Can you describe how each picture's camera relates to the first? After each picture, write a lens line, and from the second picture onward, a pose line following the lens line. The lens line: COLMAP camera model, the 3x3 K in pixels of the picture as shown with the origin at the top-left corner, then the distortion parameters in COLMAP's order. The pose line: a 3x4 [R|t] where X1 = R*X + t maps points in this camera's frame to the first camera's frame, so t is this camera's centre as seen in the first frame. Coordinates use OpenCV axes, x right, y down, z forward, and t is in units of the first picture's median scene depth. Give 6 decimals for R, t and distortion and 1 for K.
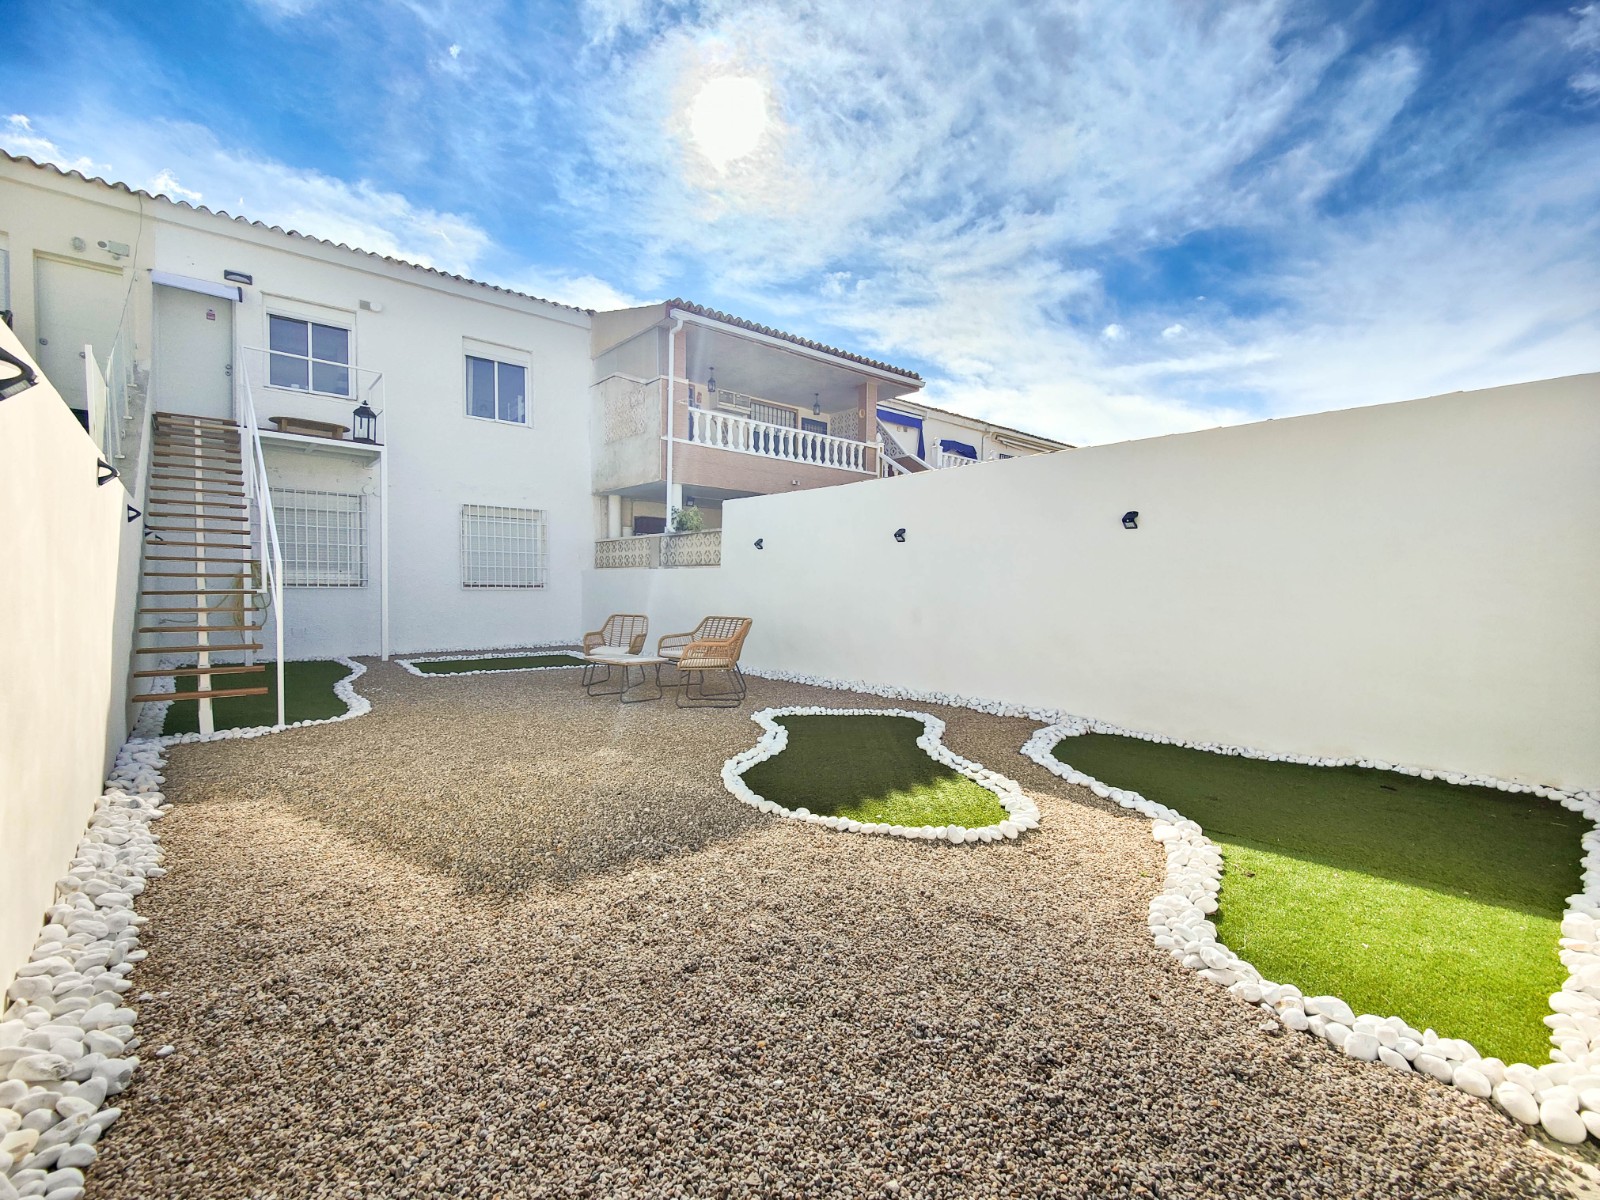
lens RADIAL K [[705.6, 0, 806.4], [0, 705.6, 607.9], [0, 0, 1]] dist [0.026723, -0.017221]
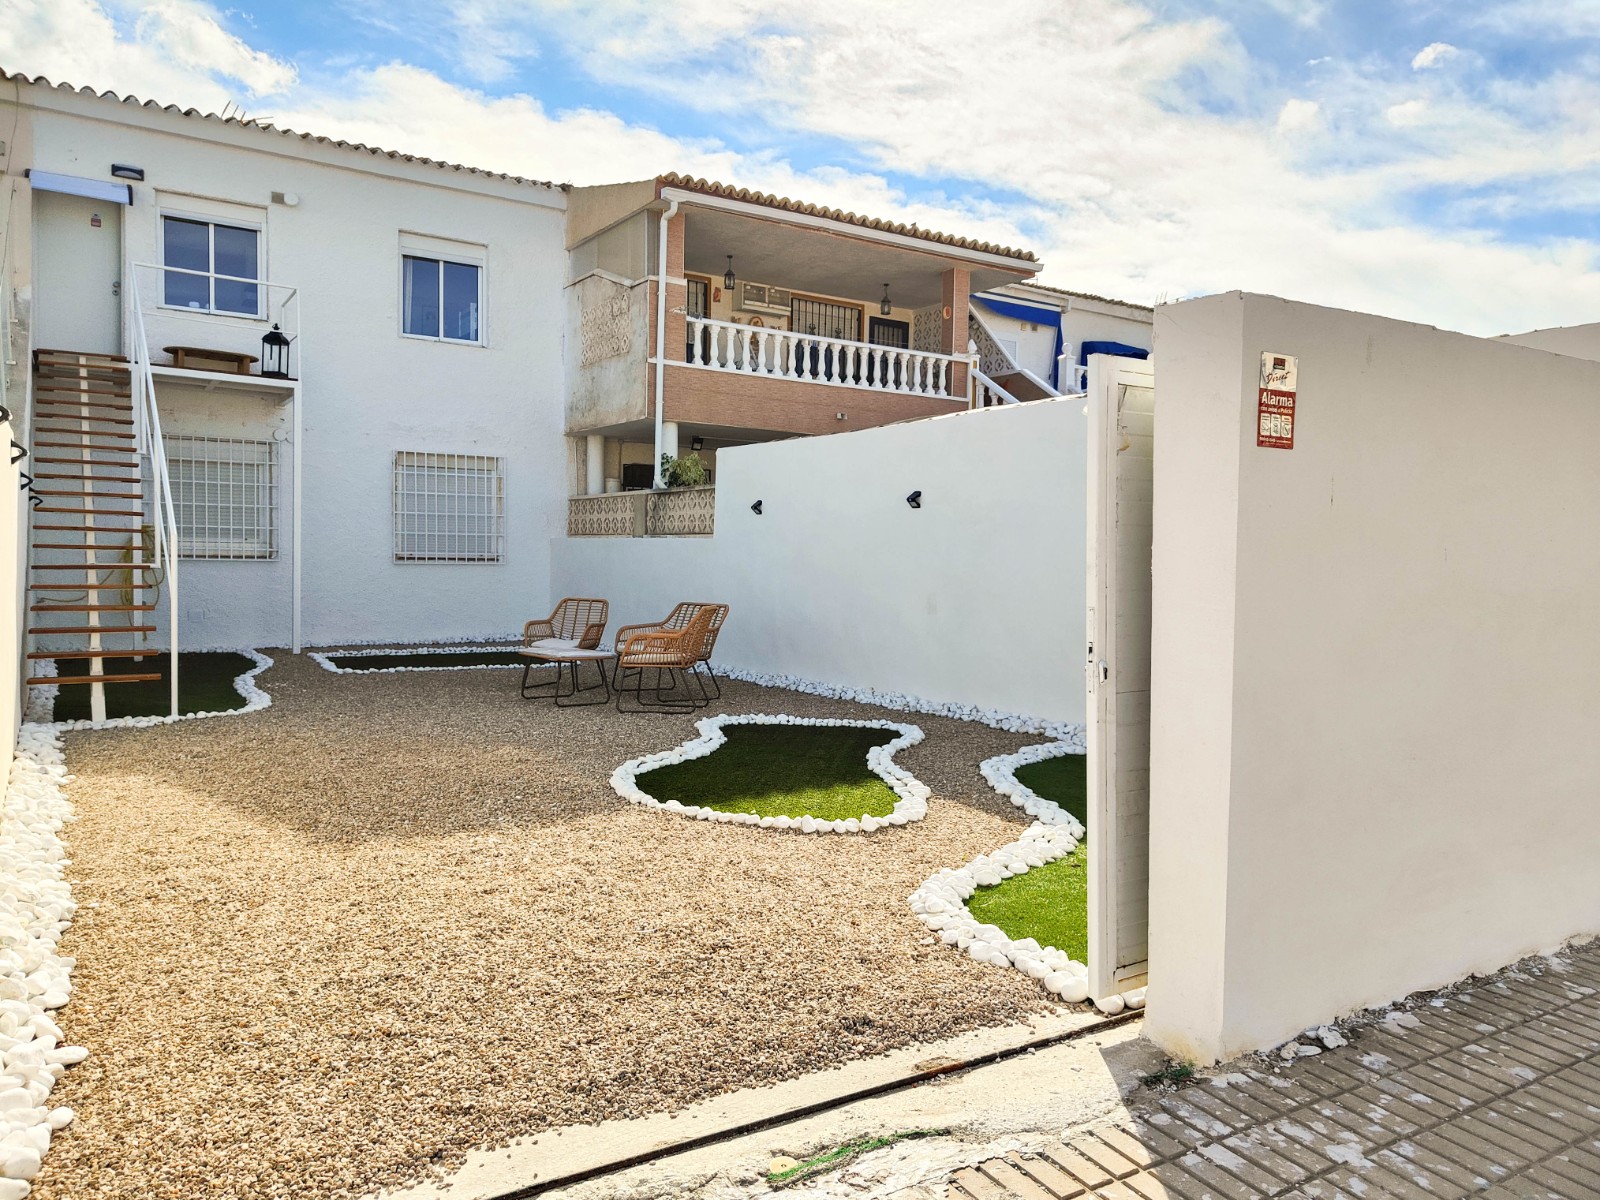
lens RADIAL K [[1124.2, 0, 803.1], [0, 1124.2, 597.6], [0, 0, 1]] dist [0.017838, 0.007594]
pose [[0.991588, 0.011581, -0.128913, 0.123931], [-0.011016, 0.999926, 0.005094, -0.000504], [0.128962, -0.003631, 0.991643, -0.167466]]
